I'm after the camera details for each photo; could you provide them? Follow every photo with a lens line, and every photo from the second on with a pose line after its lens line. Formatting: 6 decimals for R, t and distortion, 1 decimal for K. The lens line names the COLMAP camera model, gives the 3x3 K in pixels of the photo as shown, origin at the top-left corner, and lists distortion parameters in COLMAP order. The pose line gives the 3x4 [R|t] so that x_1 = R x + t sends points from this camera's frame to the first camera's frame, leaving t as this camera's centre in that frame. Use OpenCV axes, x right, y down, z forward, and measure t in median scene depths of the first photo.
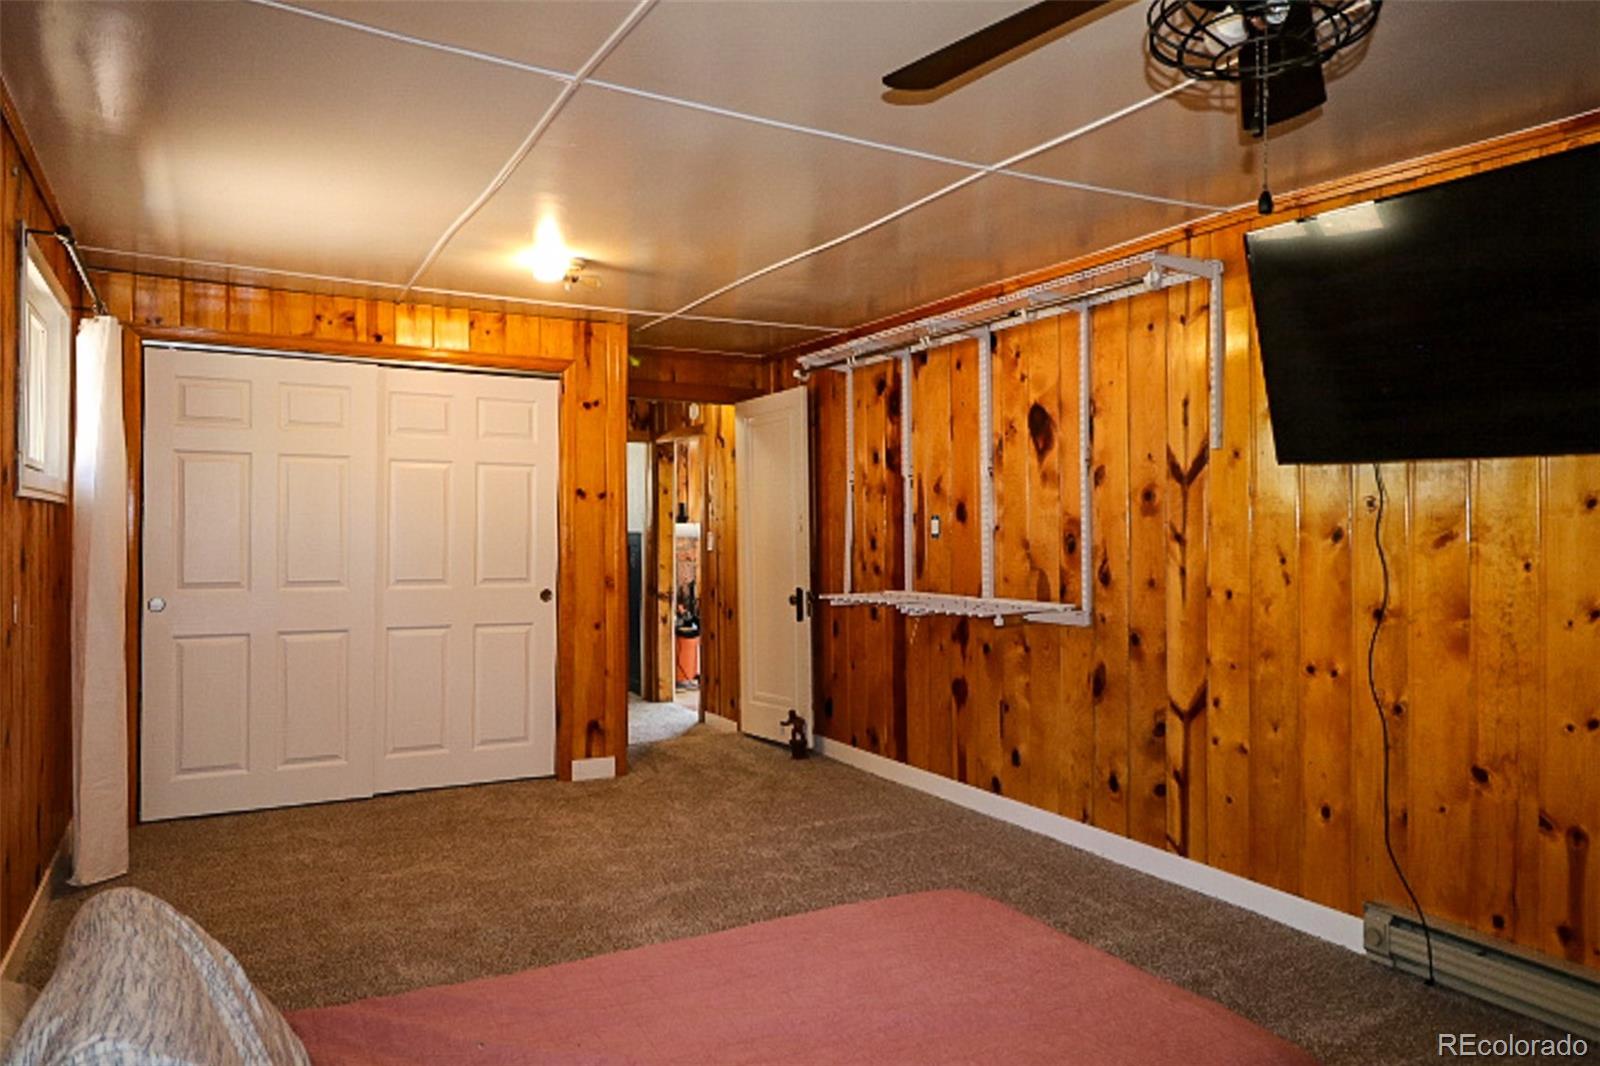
lens RADIAL K [[1061.3, 0, 800.6], [0, 1061.3, 522.8], [0, 0, 1]] dist [0.009944, -0.002862]
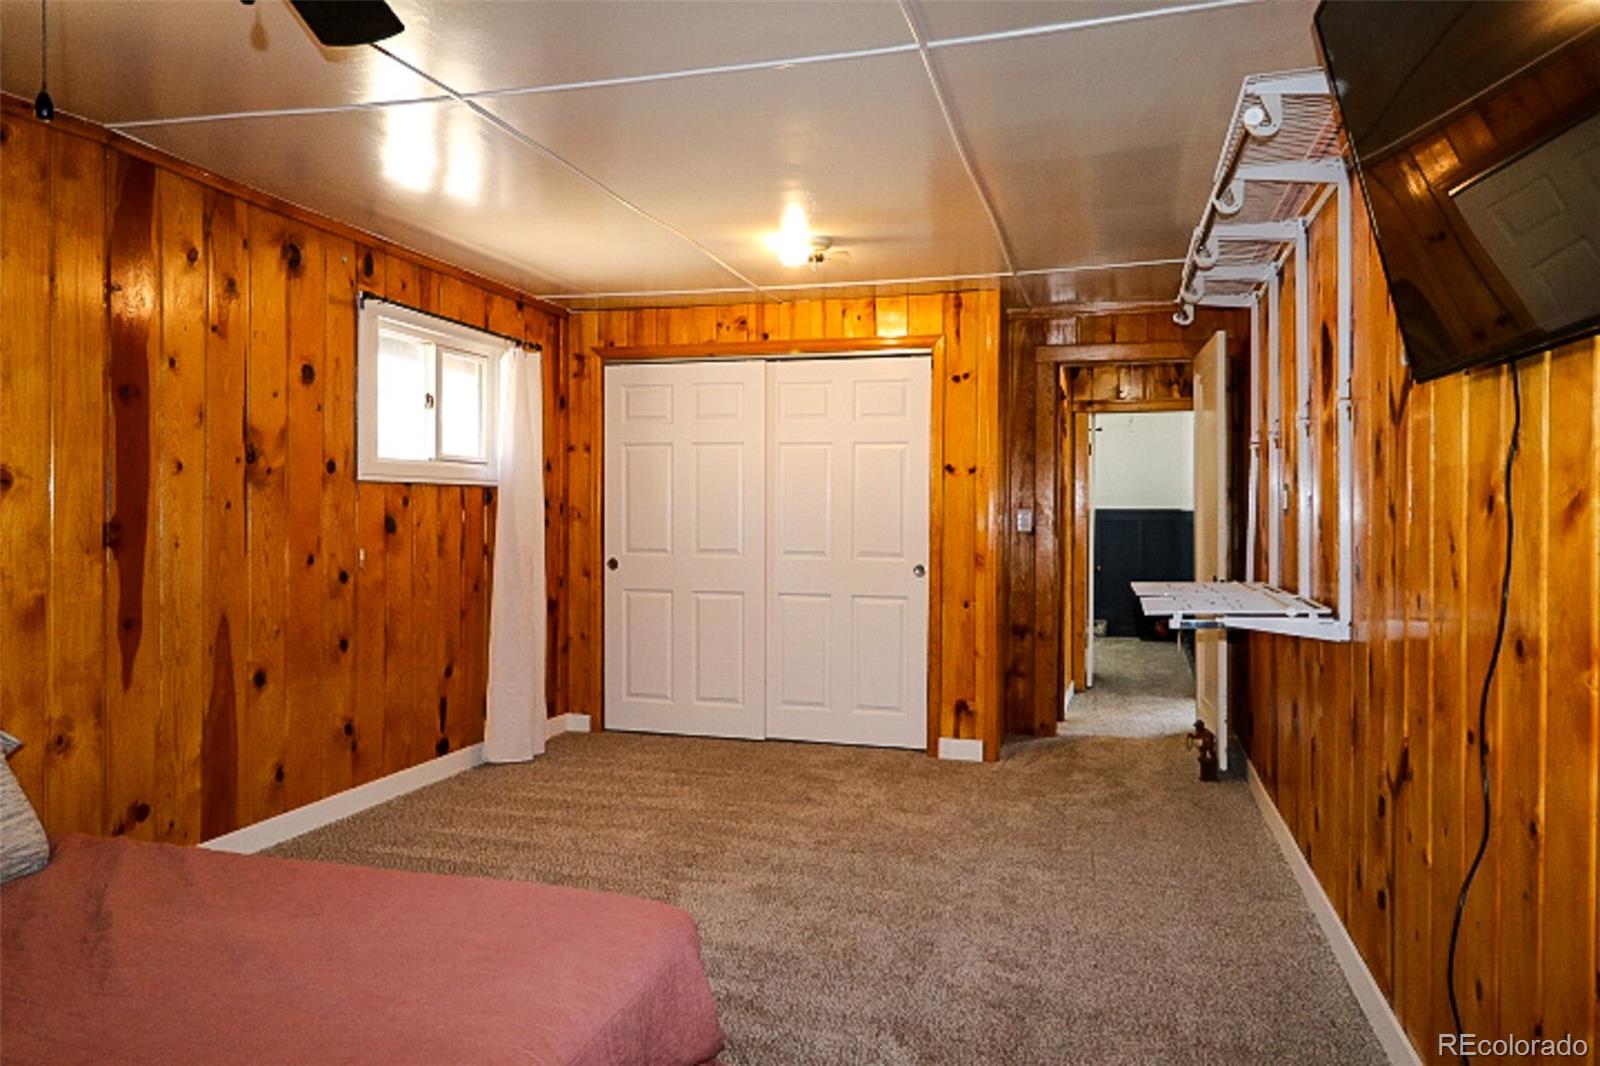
lens RADIAL K [[1061.3, 0, 800.6], [0, 1061.3, 522.8], [0, 0, 1]] dist [0.009944, -0.002862]
pose [[0.709011, 0.008059, -0.705151, 0.391578], [0.004235, 0.999868, 0.015686, 0.006354], [0.705185, -0.014107, 0.708883, 0.205513]]
